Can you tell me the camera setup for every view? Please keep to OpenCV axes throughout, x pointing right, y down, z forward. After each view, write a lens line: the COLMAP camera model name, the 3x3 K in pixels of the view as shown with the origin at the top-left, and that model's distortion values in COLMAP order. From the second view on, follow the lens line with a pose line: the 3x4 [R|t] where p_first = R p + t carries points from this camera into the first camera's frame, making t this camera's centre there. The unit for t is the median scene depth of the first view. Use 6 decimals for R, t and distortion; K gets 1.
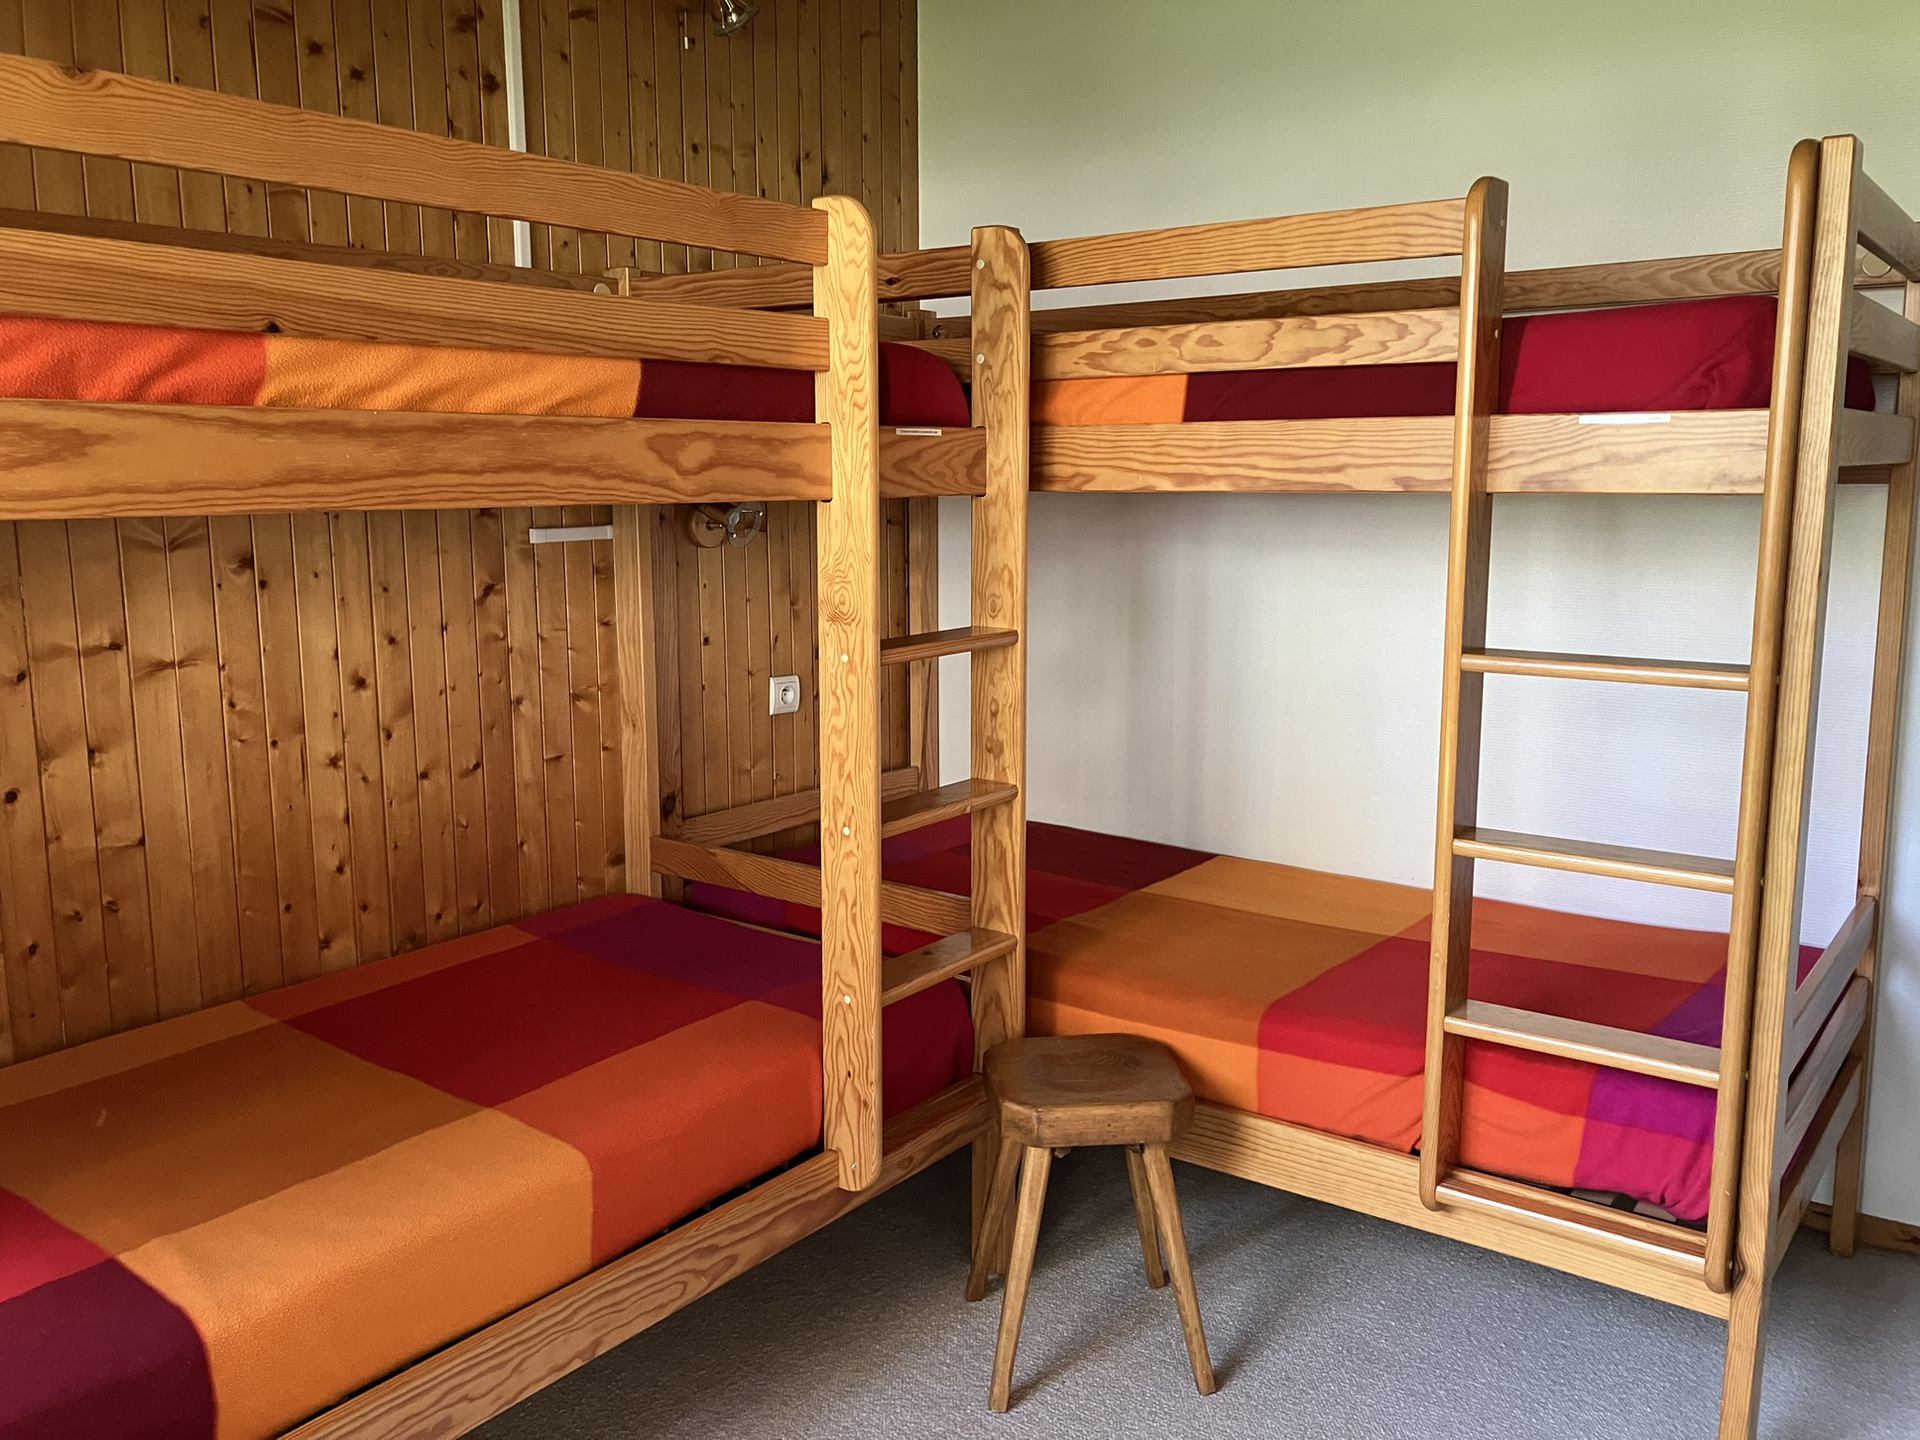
lens RADIAL K [[1573.2, 0, 966.5], [0, 1573.2, 711.3], [0, 0, 1]] dist [-0.001316, -0.004418]
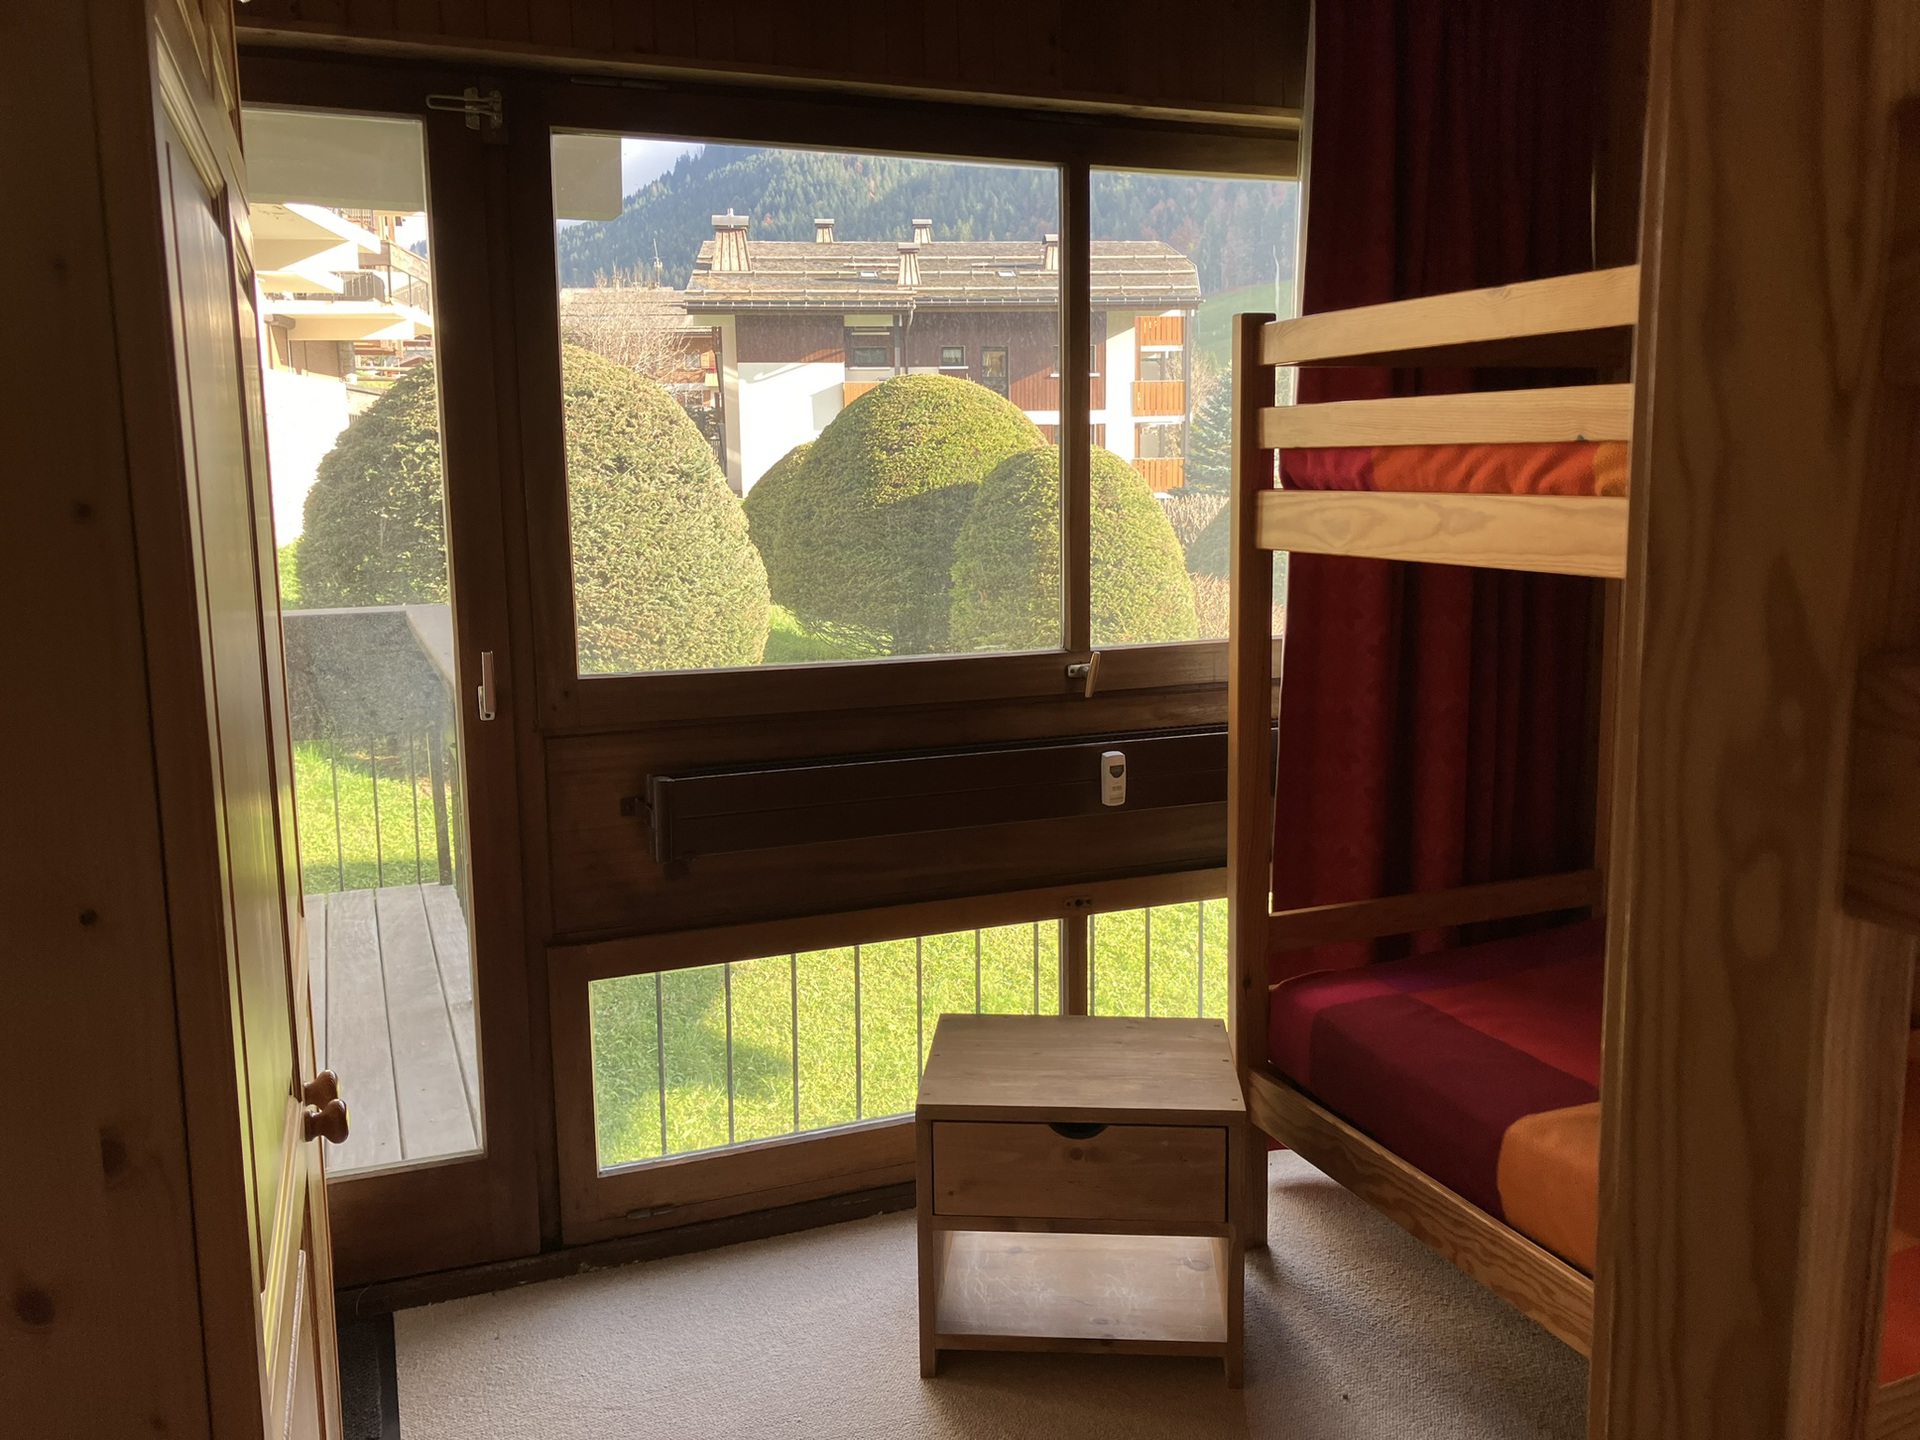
lens RADIAL K [[1557.2, 0, 956.4], [0, 1557.2, 700.8], [0, 0, 1]] dist [0.087596, -0.212587]
pose [[-0.521047, 0.138797, -0.842167, 0.759225], [-0.115610, 0.966120, 0.230753, -0.209254], [0.845662, 0.217596, -0.487348, 0.949997]]
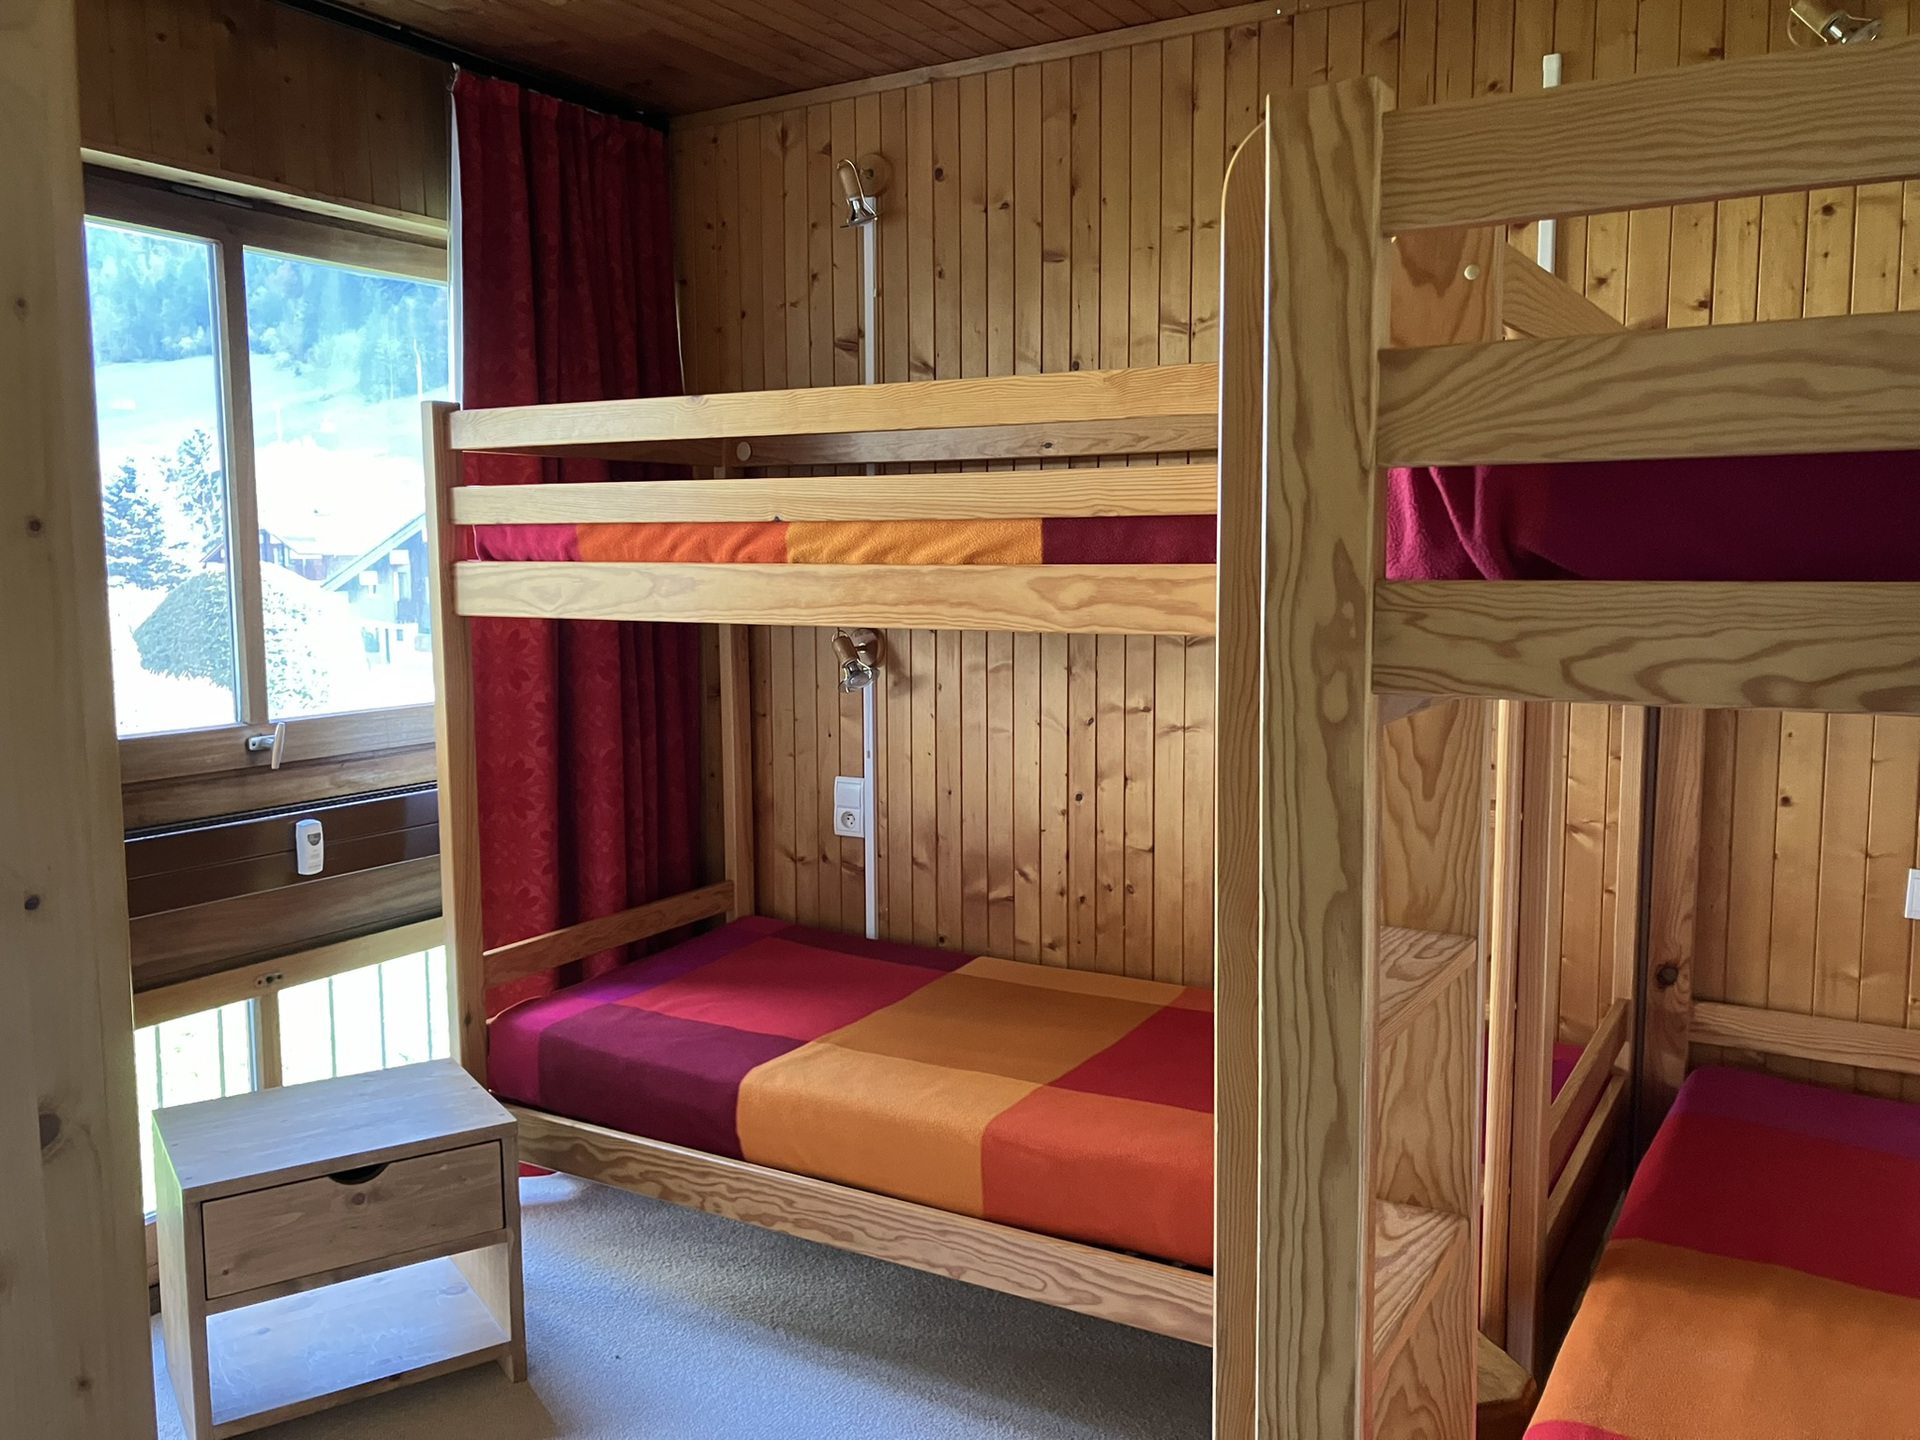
lens RADIAL K [[1557.2, 0, 956.4], [0, 1557.2, 700.8], [0, 0, 1]] dist [0.087596, -0.212587]
pose [[0.109271, 0.099431, -0.989026, 0.992457], [-0.149578, 0.985300, 0.082531, -0.165512], [0.982693, 0.138918, 0.122537, 0.767804]]
